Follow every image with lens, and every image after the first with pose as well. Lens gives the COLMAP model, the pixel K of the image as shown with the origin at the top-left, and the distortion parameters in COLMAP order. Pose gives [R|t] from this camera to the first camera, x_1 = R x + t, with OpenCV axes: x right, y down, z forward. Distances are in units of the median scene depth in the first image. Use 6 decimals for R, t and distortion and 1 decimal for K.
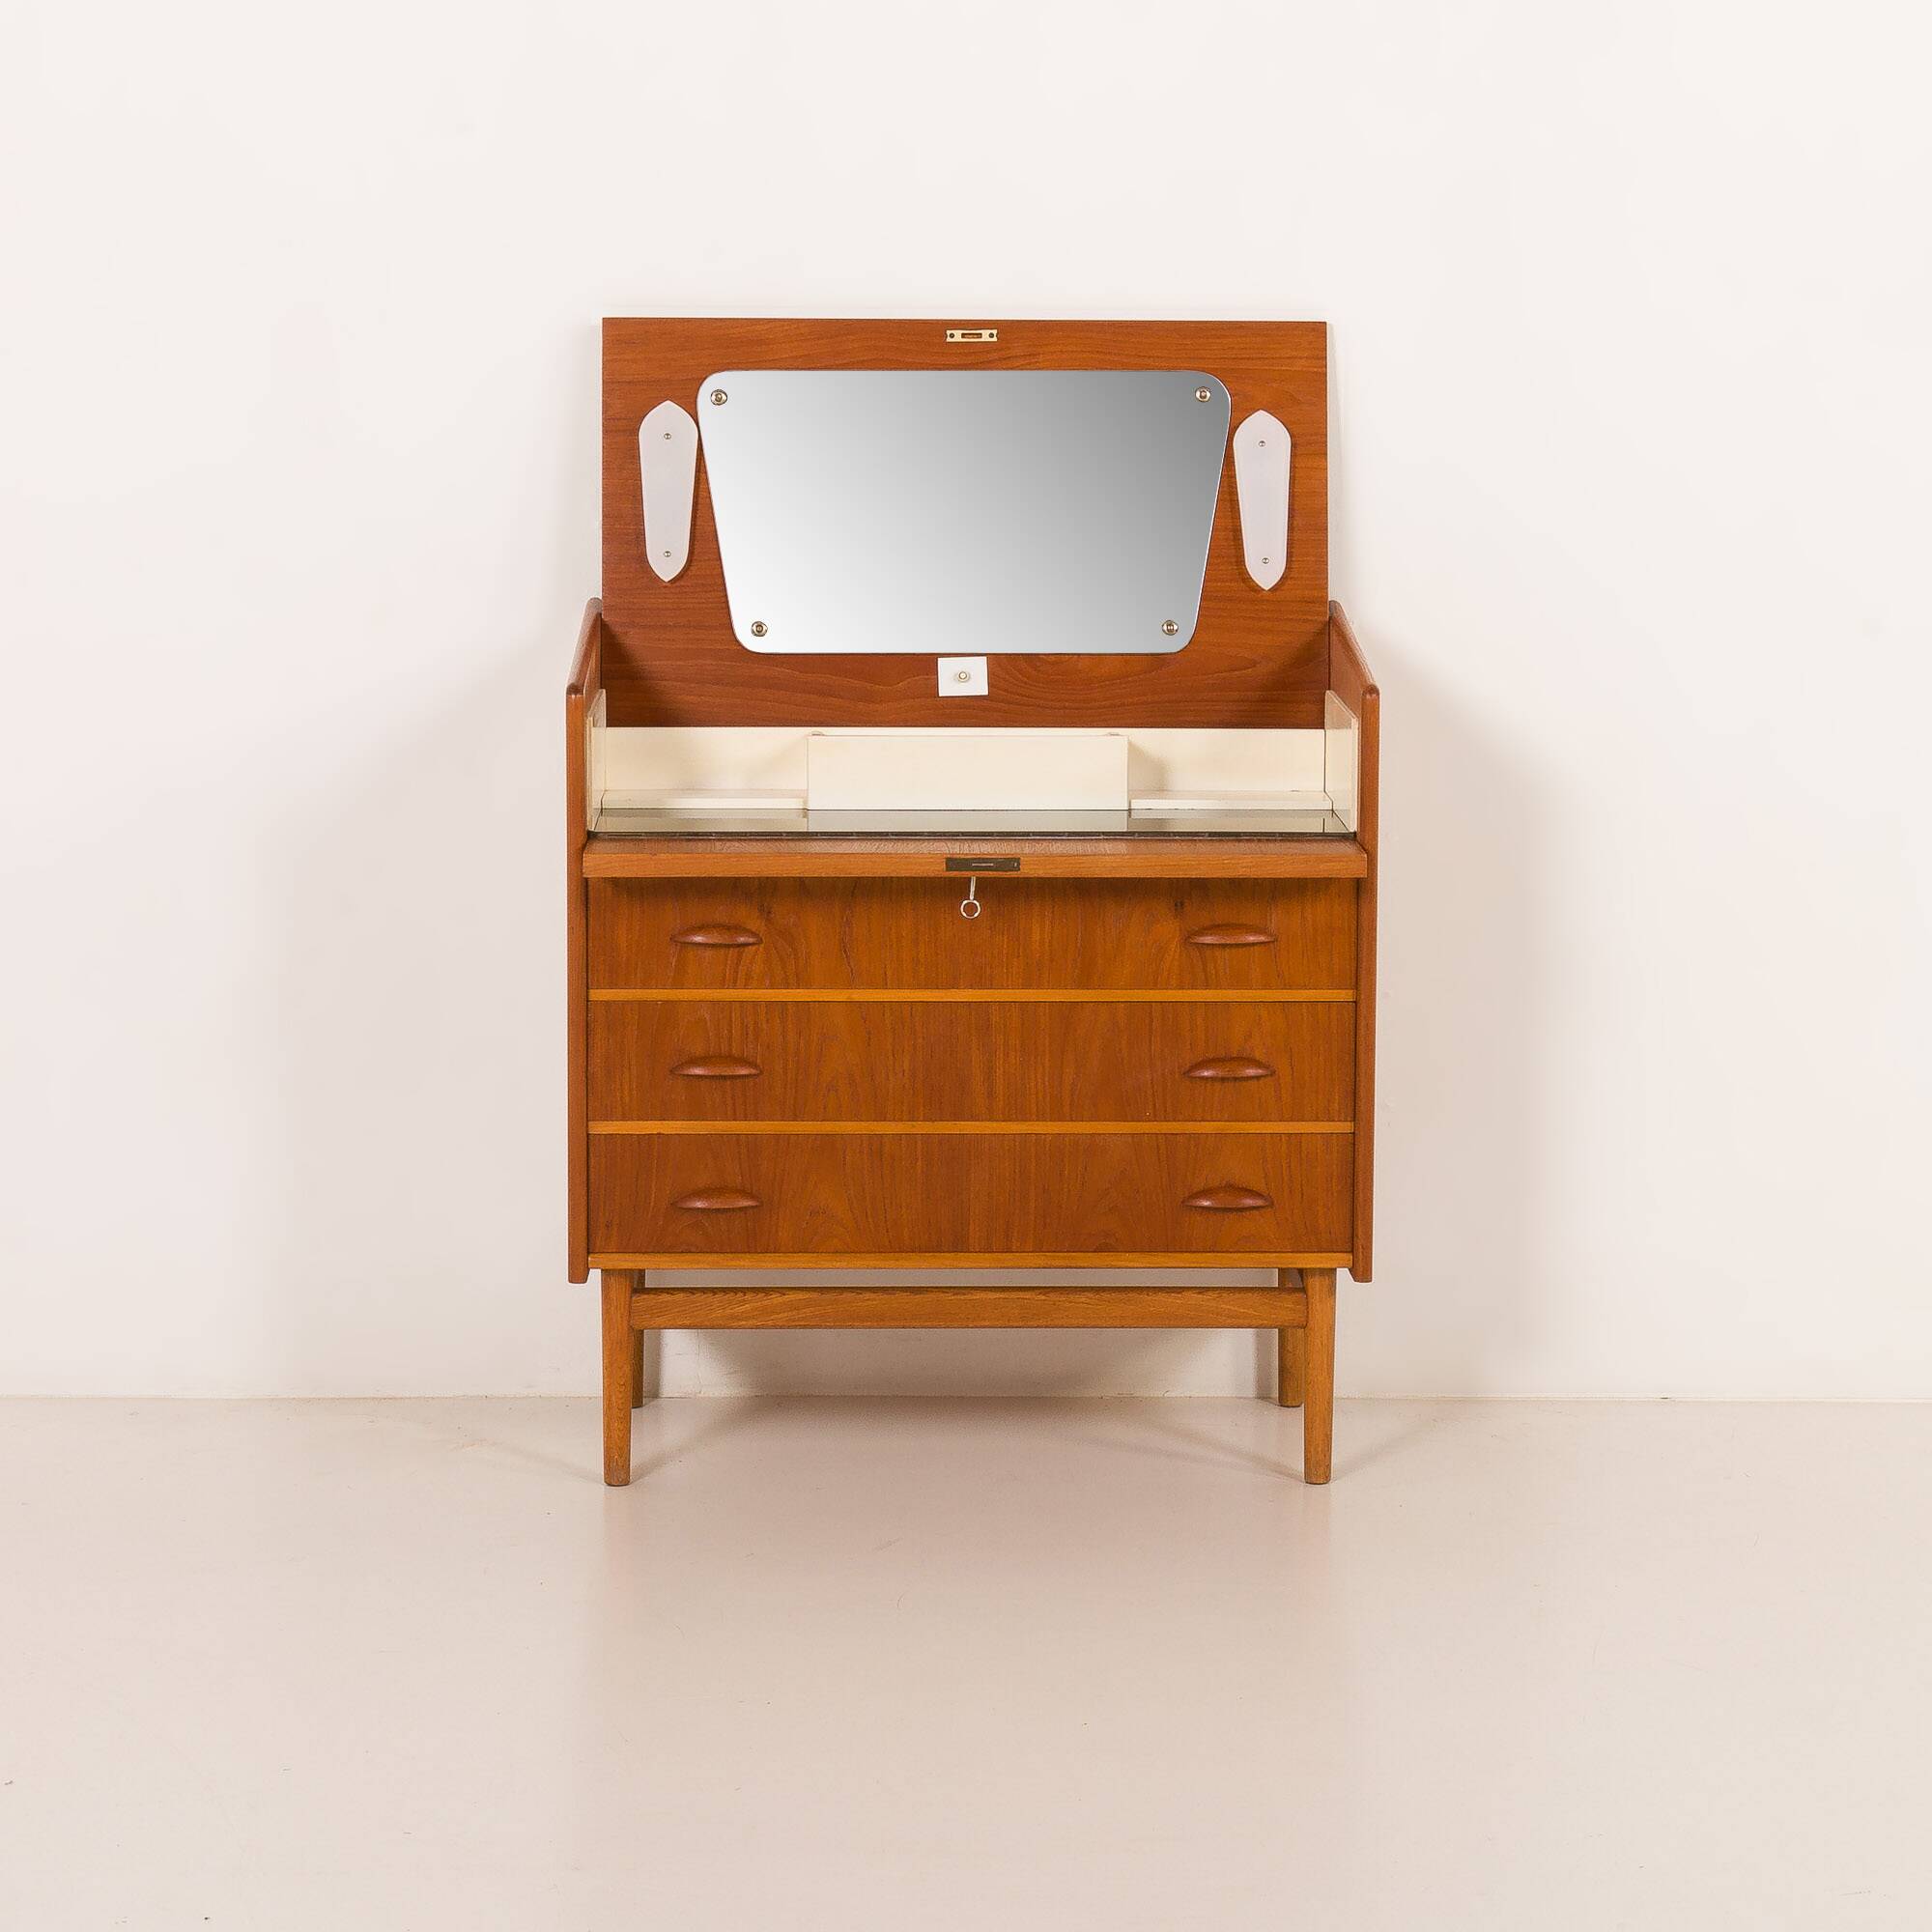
lens RADIAL K [[5848.8, 0, 966.0], [0, 5848.8, 966.0], [0, 0, 1]] dist [-0.013062, 0.364285]
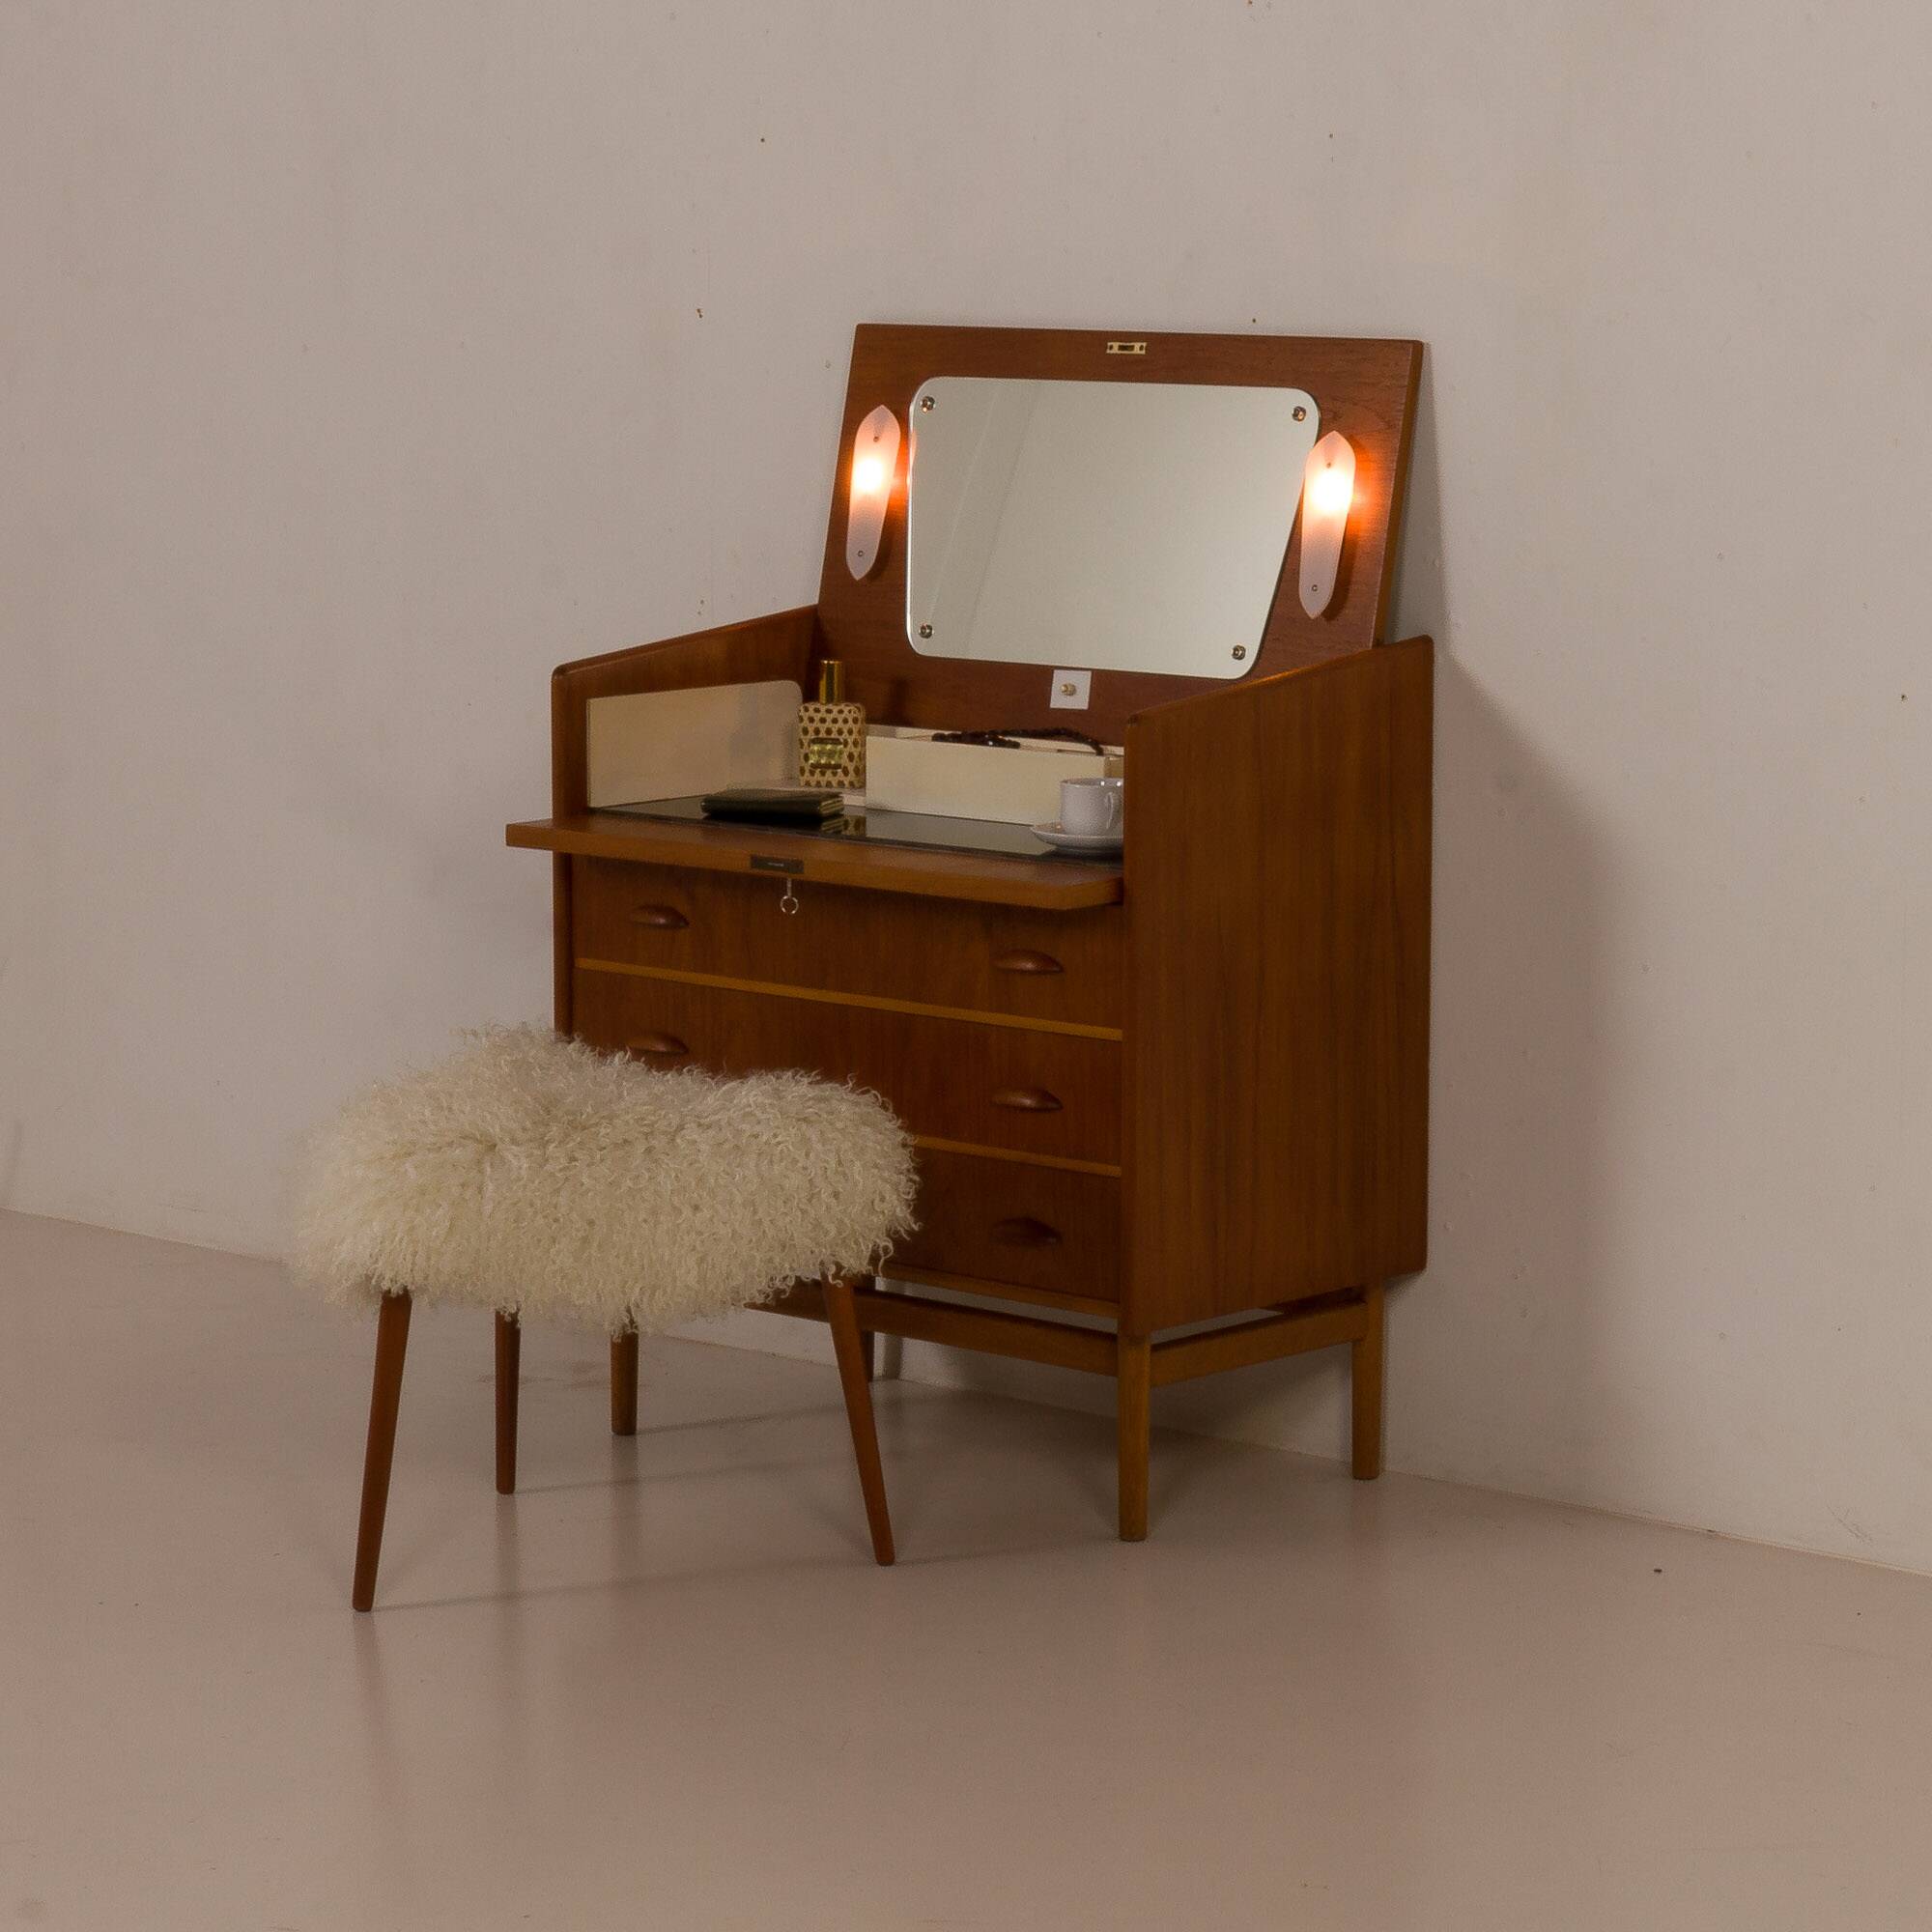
lens RADIAL K [[5848.8, 0, 966.0], [0, 5848.8, 966.0], [0, 0, 1]] dist [-0.013062, 0.364285]
pose [[0.719992, 0.091412, -0.687936, 0.674107], [-0.095061, 0.994934, 0.032714, -0.033673], [0.687441, 0.041842, 0.725034, 0.269664]]
